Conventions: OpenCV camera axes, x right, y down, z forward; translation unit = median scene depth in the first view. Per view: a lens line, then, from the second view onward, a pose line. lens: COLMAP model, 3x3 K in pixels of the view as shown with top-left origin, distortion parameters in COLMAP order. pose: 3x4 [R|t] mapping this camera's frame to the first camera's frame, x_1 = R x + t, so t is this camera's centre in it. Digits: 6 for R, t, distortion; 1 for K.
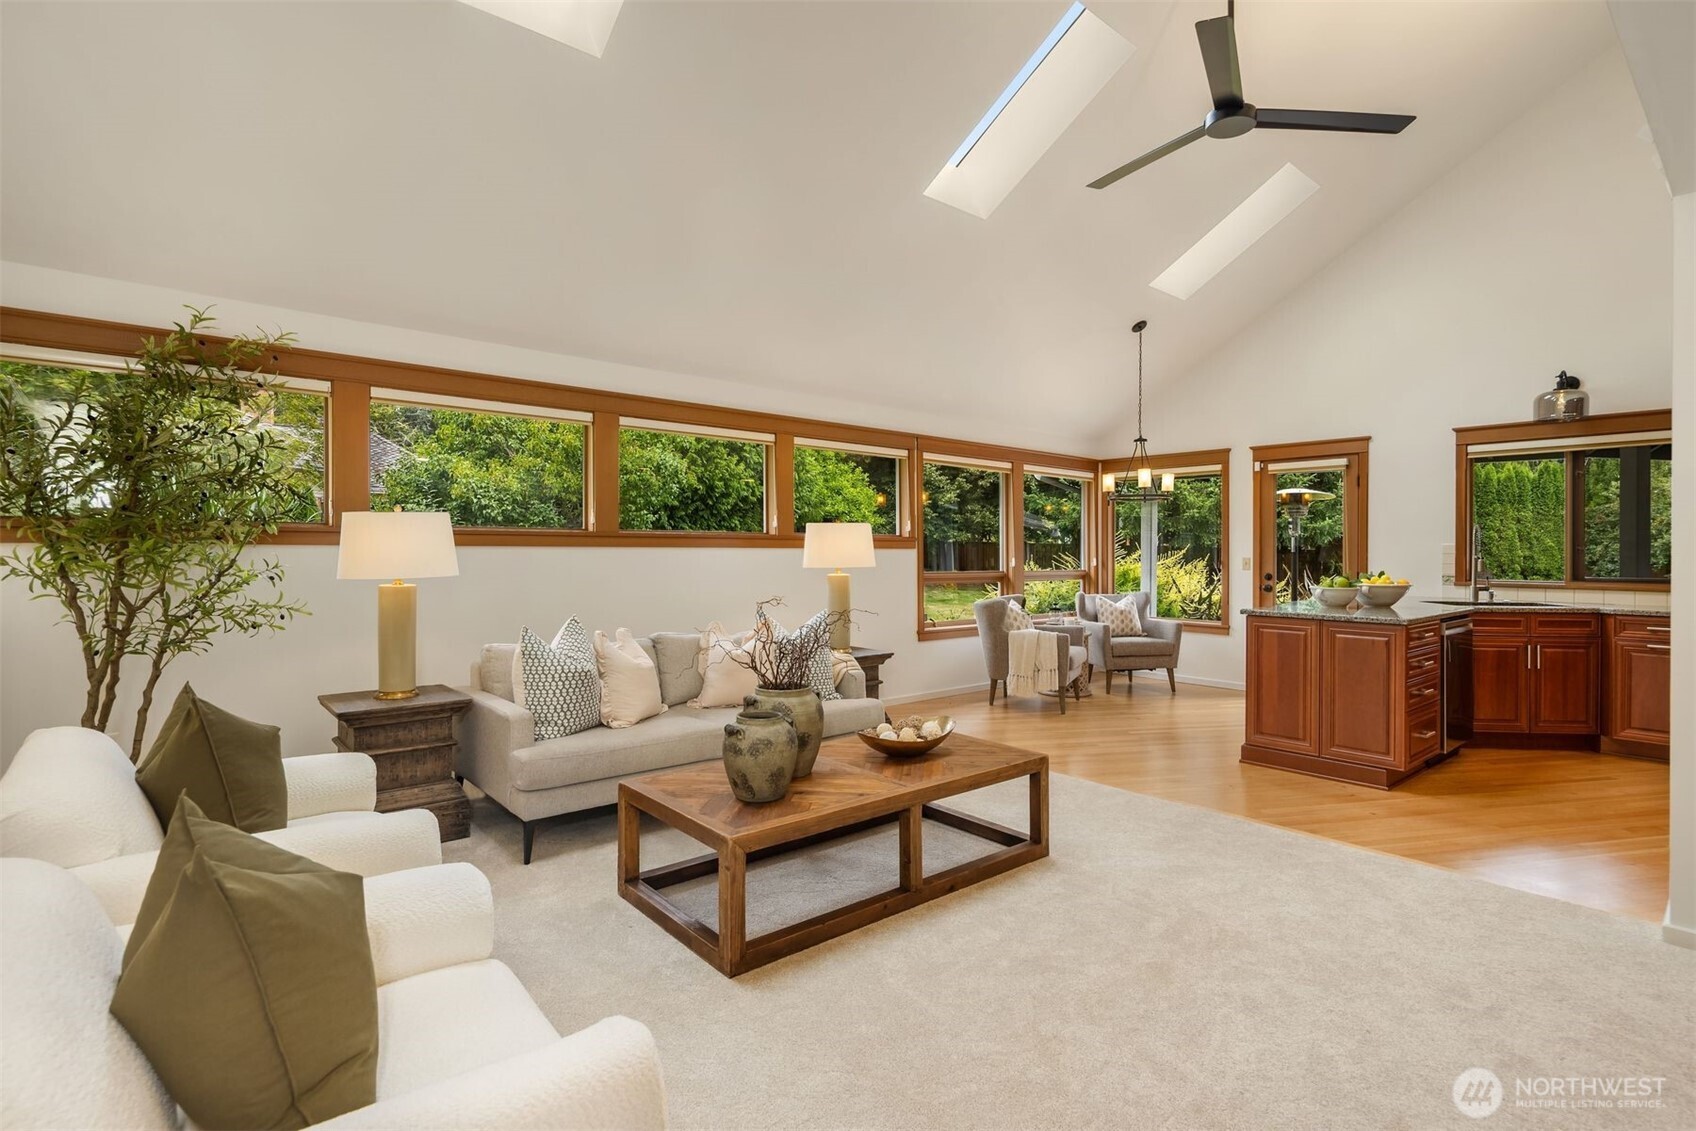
lens RADIAL K [[806.0, 0, 860.1], [0, 806.0, 561.4], [0, 0, 1]] dist [0.004491, 0.000424]
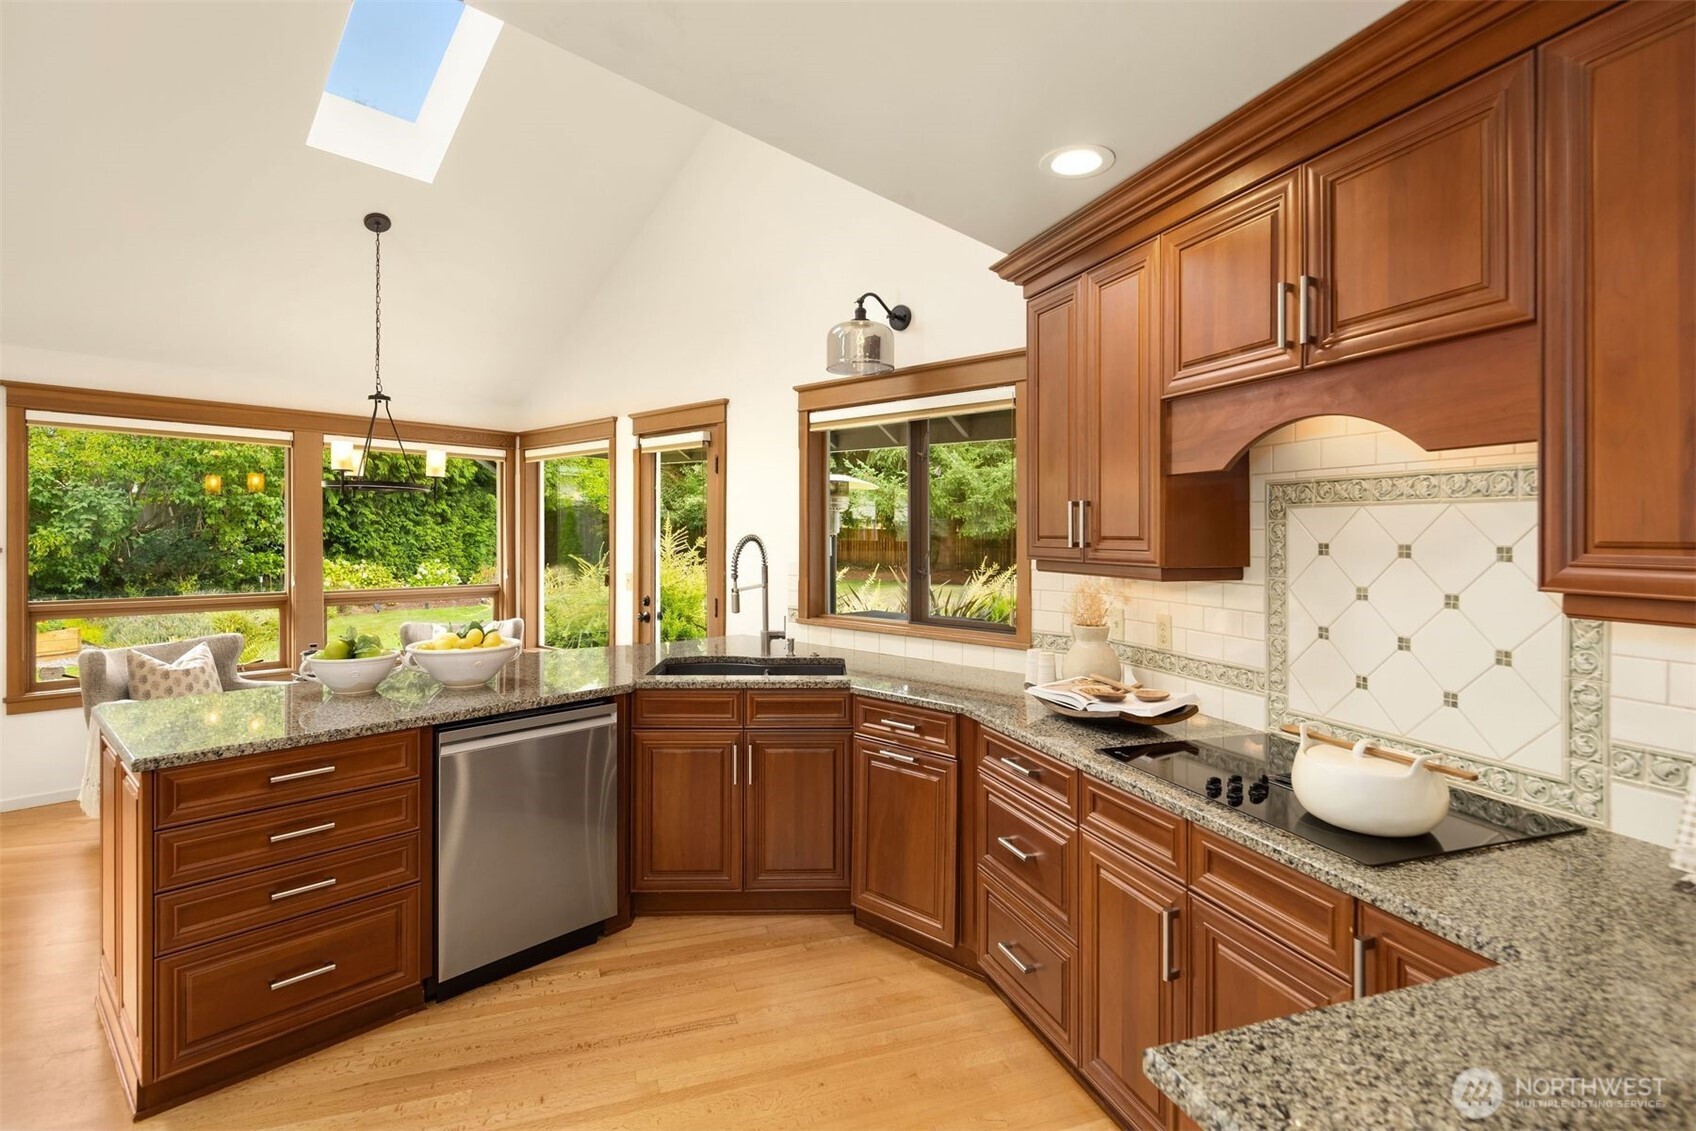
lens RADIAL K [[806.0, 0, 861.4], [0, 806.0, 540.5], [0, 0, 1]] dist [0.004491, 0.000424]
pose [[0.988708, -0.001819, 0.149841, 0.566403], [0.002397, 0.999990, -0.003678, -0.029835], [-0.149833, 0.003996, 0.988703, 0.281683]]
